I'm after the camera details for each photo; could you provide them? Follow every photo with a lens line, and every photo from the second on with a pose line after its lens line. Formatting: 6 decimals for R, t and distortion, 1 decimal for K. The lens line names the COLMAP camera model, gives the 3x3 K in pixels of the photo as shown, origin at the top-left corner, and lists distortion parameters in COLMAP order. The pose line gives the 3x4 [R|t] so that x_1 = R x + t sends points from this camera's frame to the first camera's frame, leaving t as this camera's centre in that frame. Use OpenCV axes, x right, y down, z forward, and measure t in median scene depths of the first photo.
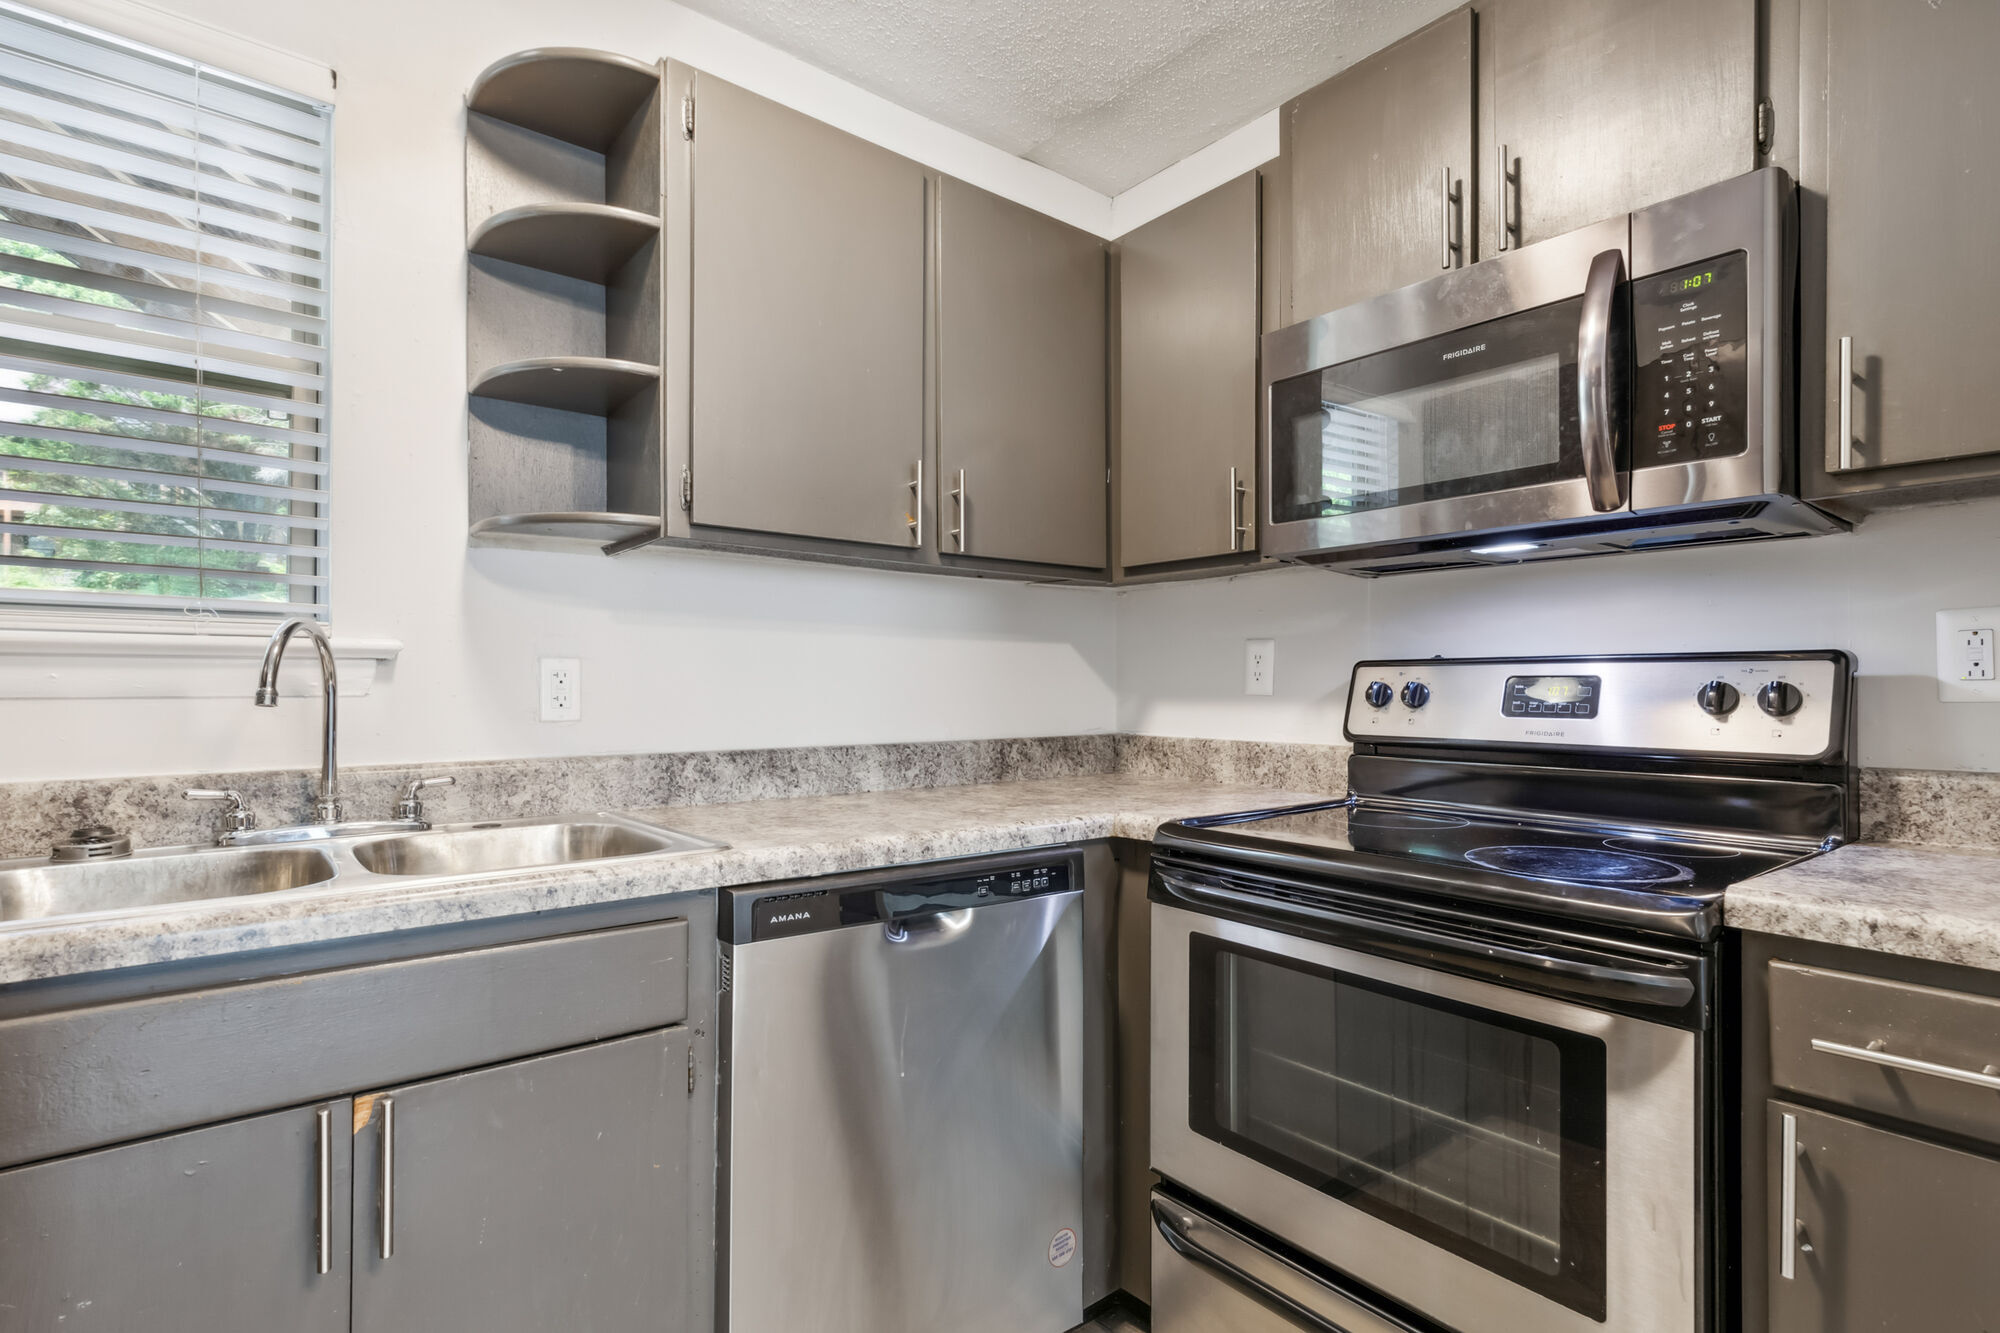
lens RADIAL K [[953.8, 0, 994.7], [0, 953.8, 684.3], [0, 0, 1]] dist [0.008599, -0.002696]
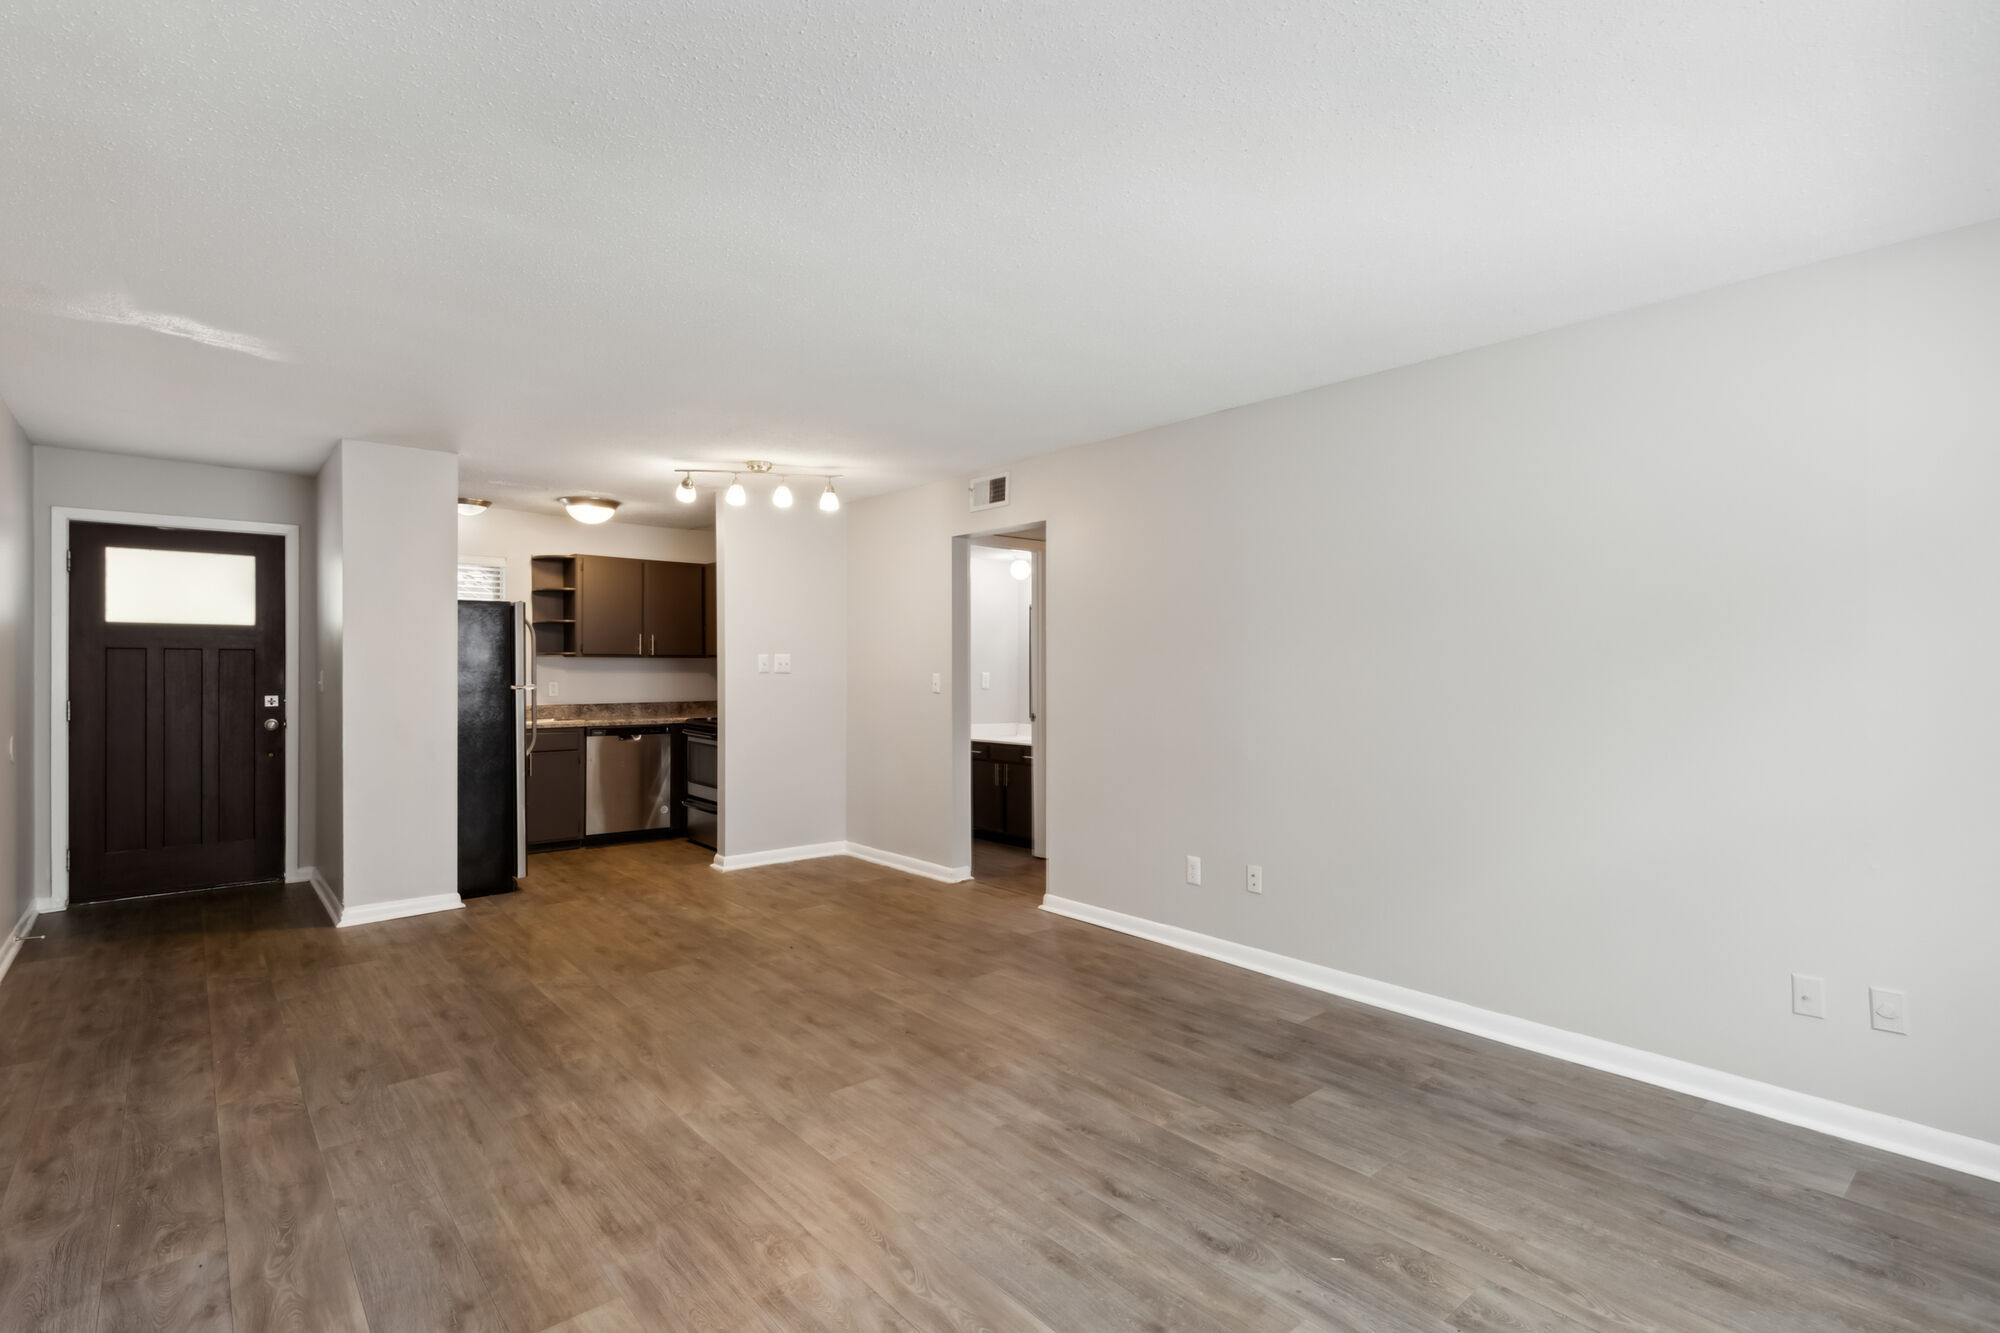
lens RADIAL K [[953.8, 0, 1025.1], [0, 953.8, 663.1], [0, 0, 1]] dist [0.008599, -0.002696]
pose [[0.998447, 0.000770, 0.055698, 1.344288], [-0.001088, 0.999983, 0.005685, -0.131950], [-0.055692, -0.005737, 0.998431, -3.214213]]
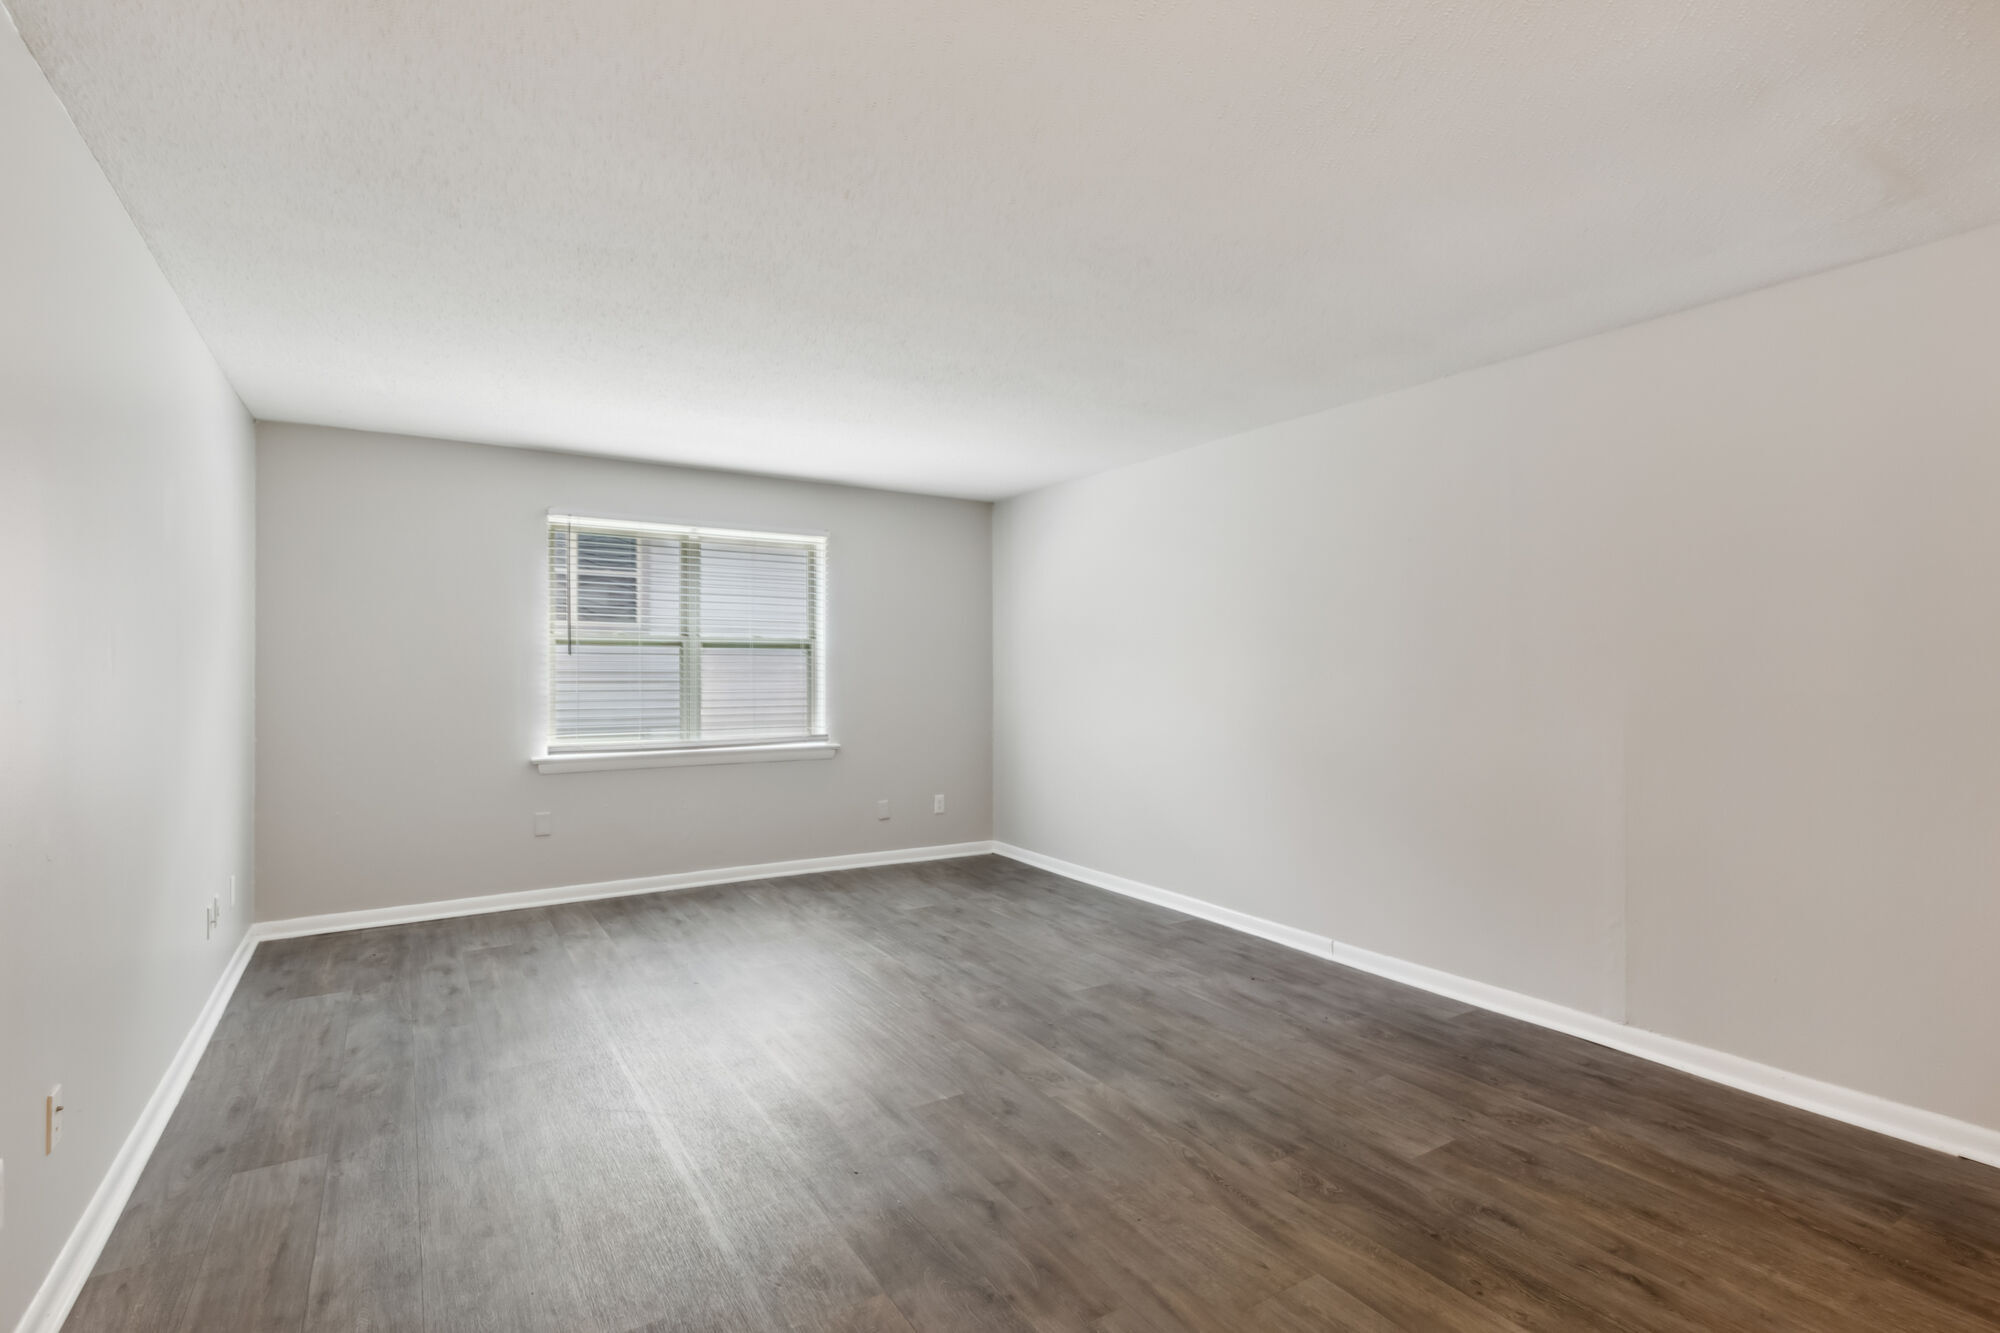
lens RADIAL K [[953.8, 0, 993.2], [0, 953.8, 660.6], [0, 0, 1]] dist [0.008599, -0.002696]
pose [[-0.992855, -0.000985, 0.119320, 0.858505], [-0.003569, 0.999764, -0.021452, -0.085106], [-0.119271, -0.021724, -0.992624, 0.060754]]
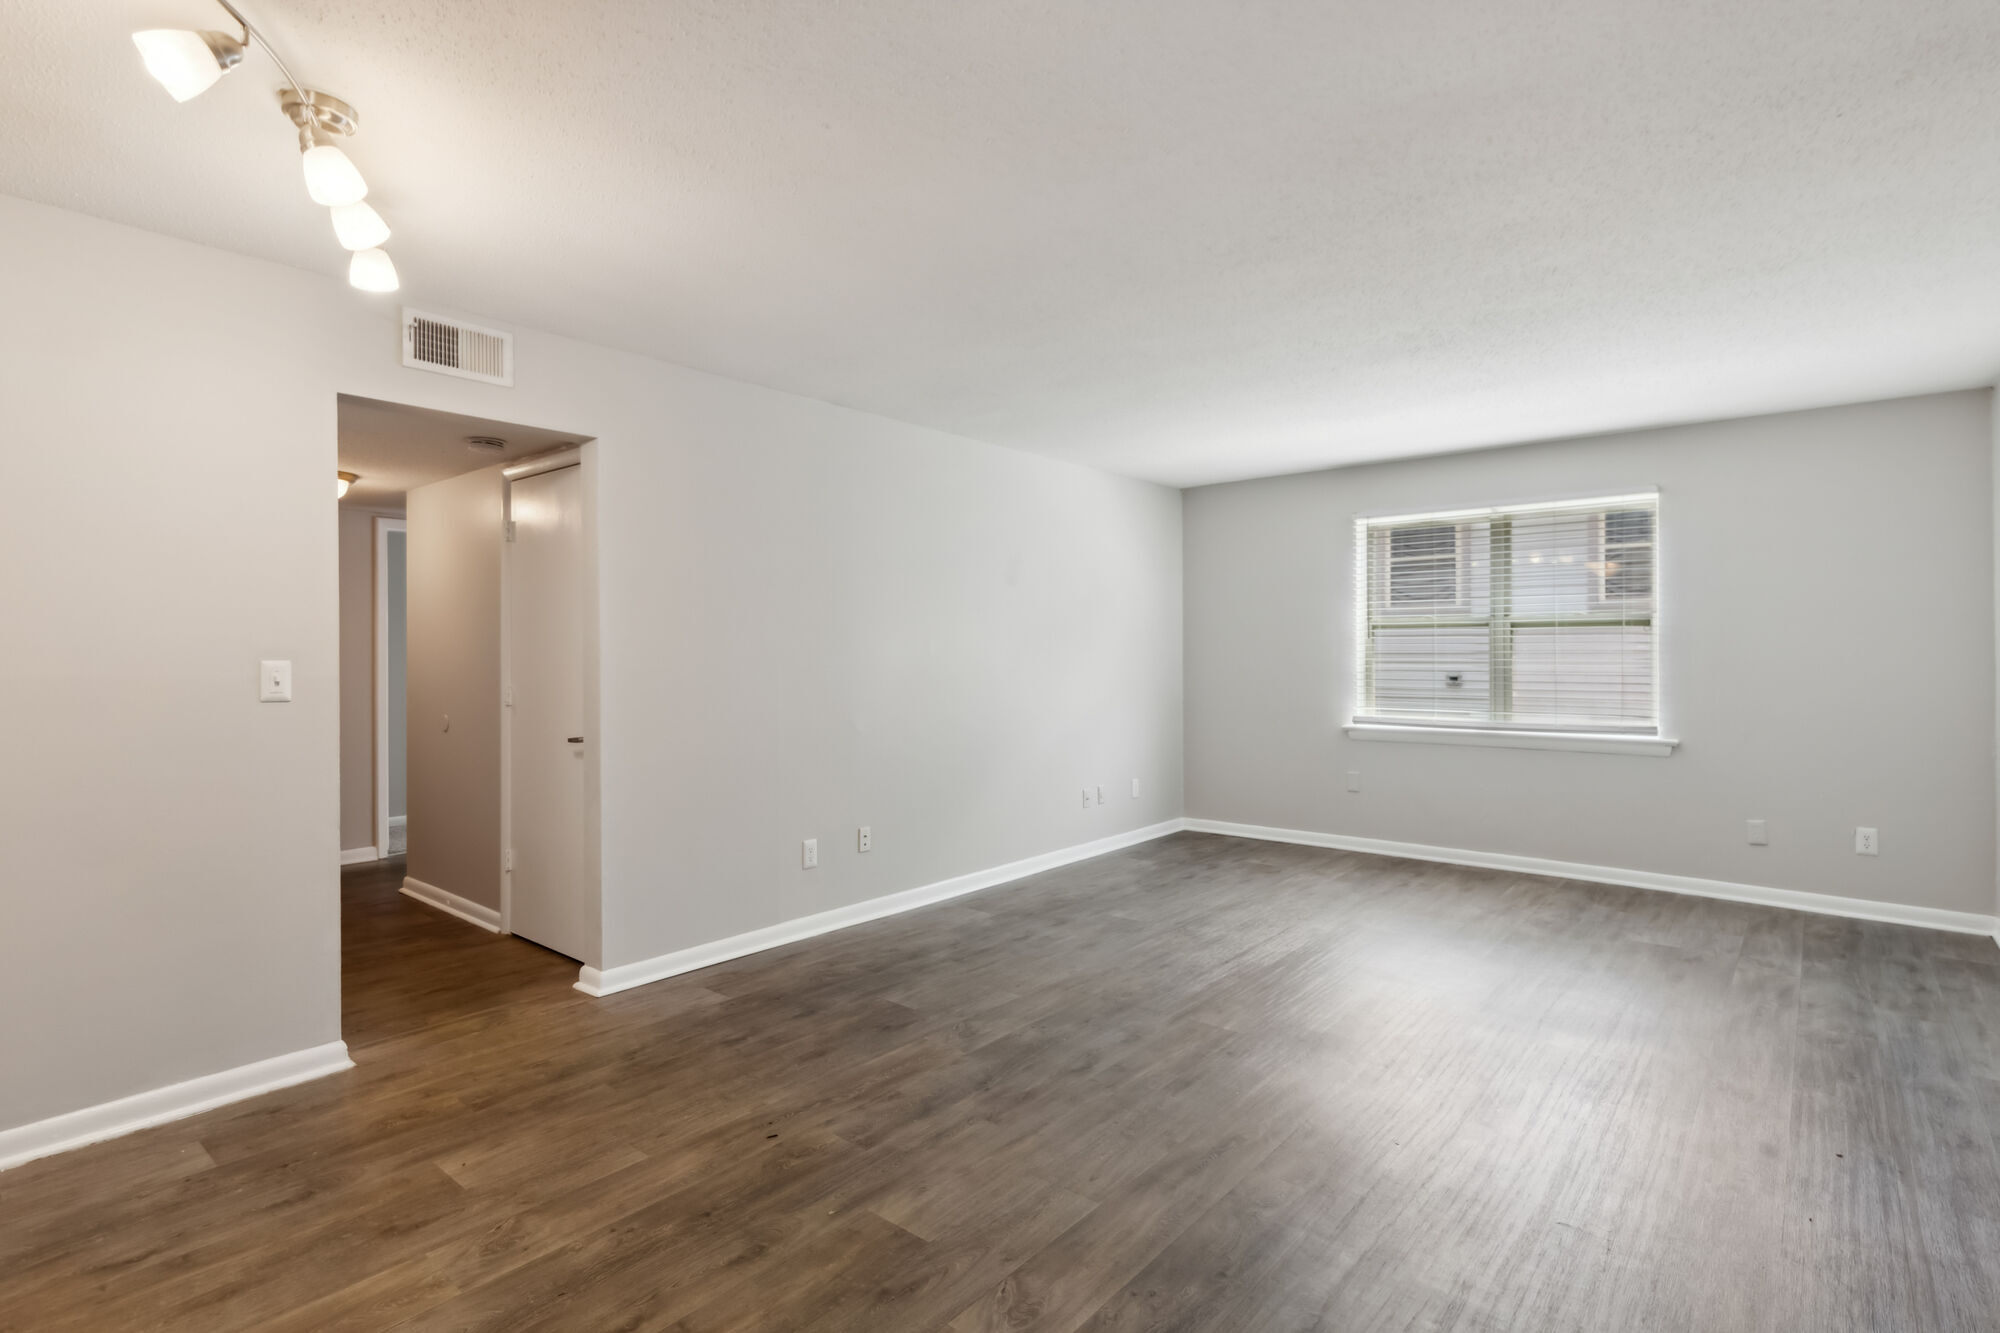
lens RADIAL K [[953.8, 0, 993.1], [0, 953.8, 652.3], [0, 0, 1]] dist [0.008599, -0.002696]
pose [[-0.189784, -0.001573, 0.981825, -0.581492], [-0.008132, 0.999967, 0.000031, -0.100810], [-0.981792, -0.007978, -0.189791, -0.750706]]
